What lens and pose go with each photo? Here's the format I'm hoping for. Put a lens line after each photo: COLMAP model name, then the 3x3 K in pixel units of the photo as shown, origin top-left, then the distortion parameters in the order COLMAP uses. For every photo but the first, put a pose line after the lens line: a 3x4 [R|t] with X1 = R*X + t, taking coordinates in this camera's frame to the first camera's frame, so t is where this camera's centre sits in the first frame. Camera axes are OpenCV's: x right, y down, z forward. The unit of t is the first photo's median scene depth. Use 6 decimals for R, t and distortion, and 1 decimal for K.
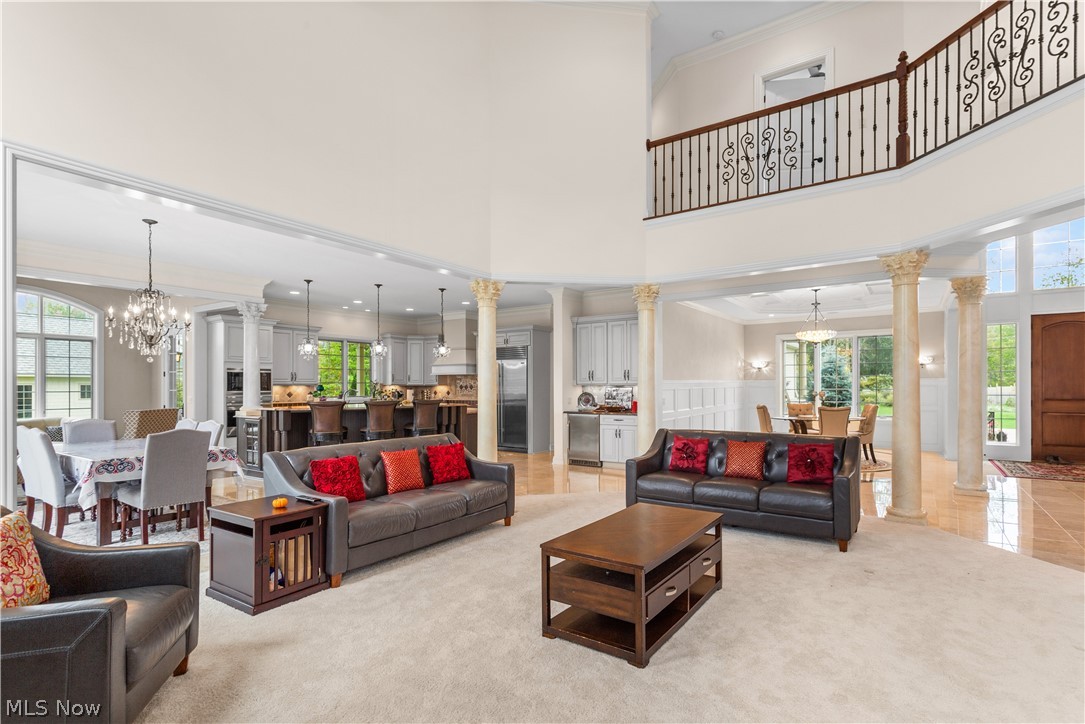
lens RADIAL K [[529.6, 0, 545.5], [0, 529.6, 386.3], [0, 0, 1]] dist [0.001024, 0.000201]
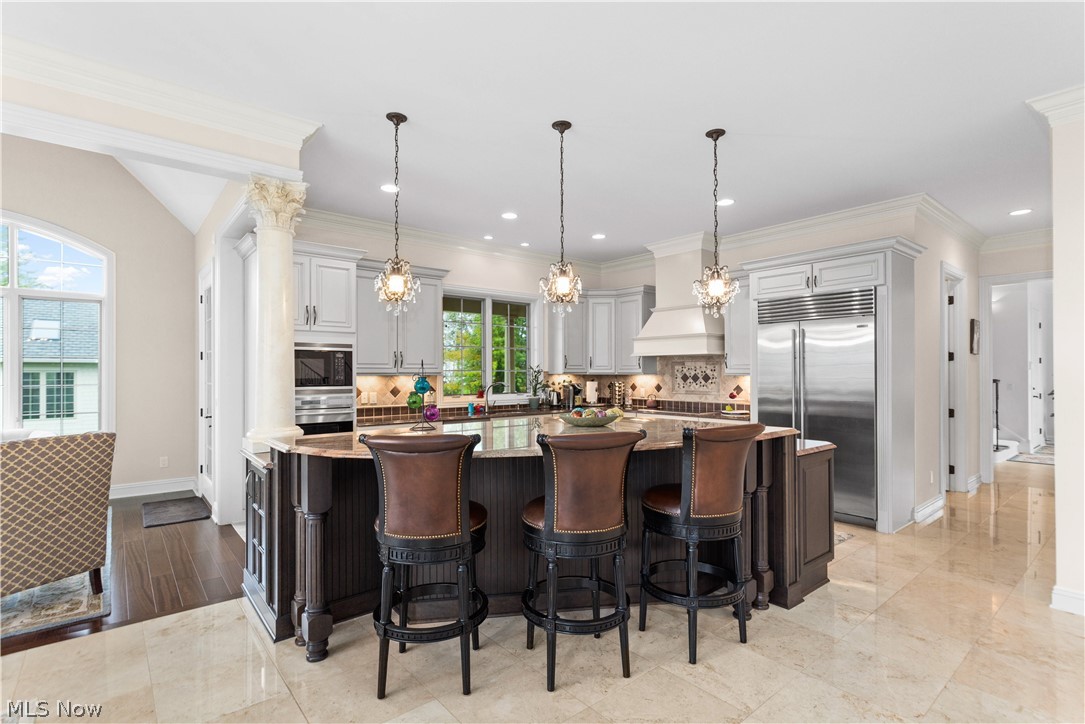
lens RADIAL K [[522.9, 0, 544.9], [0, 522.9, 370.5], [0, 0, 1]] dist [0.002939, 0.000277]
pose [[0.965523, 0.000217, -0.260317, -0.178290], [-0.001124, 0.999994, -0.003334, -0.004649], [0.260314, 0.003512, 0.965518, 0.487755]]
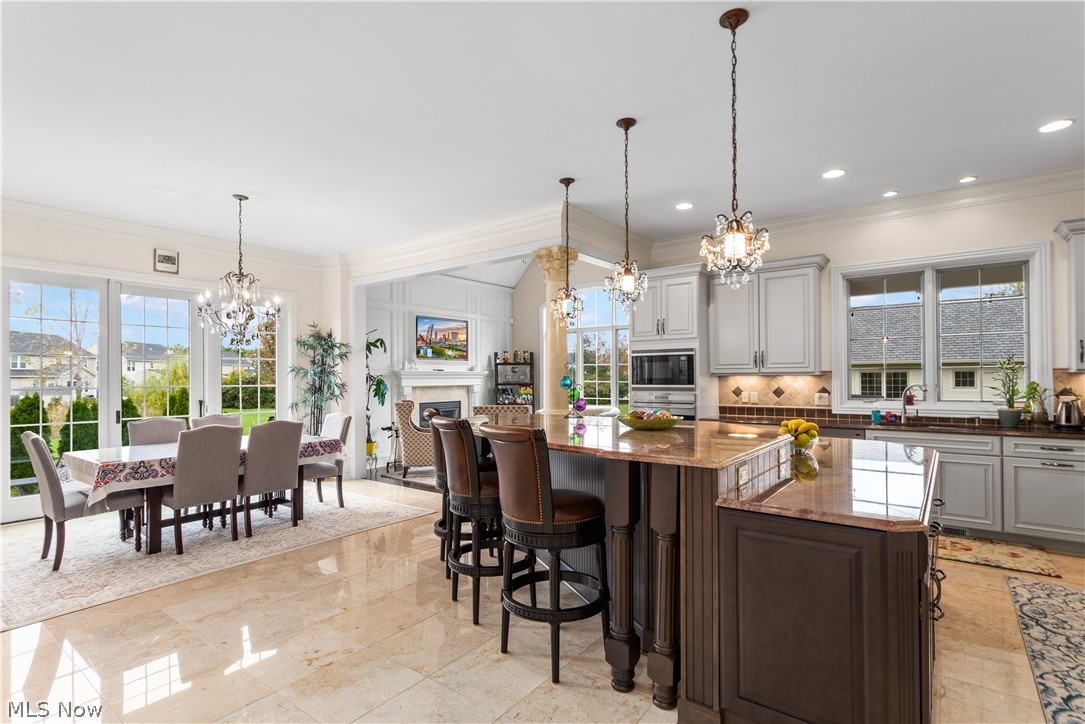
lens RADIAL K [[522.9, 0, 544.9], [0, 522.9, 370.5], [0, 0, 1]] dist [0.002939, 0.000277]
pose [[-0.036335, -0.008500, -0.999304, 0.060109], [0.006137, 0.999943, -0.008729, -0.003035], [0.999321, -0.006450, -0.036281, 0.752884]]
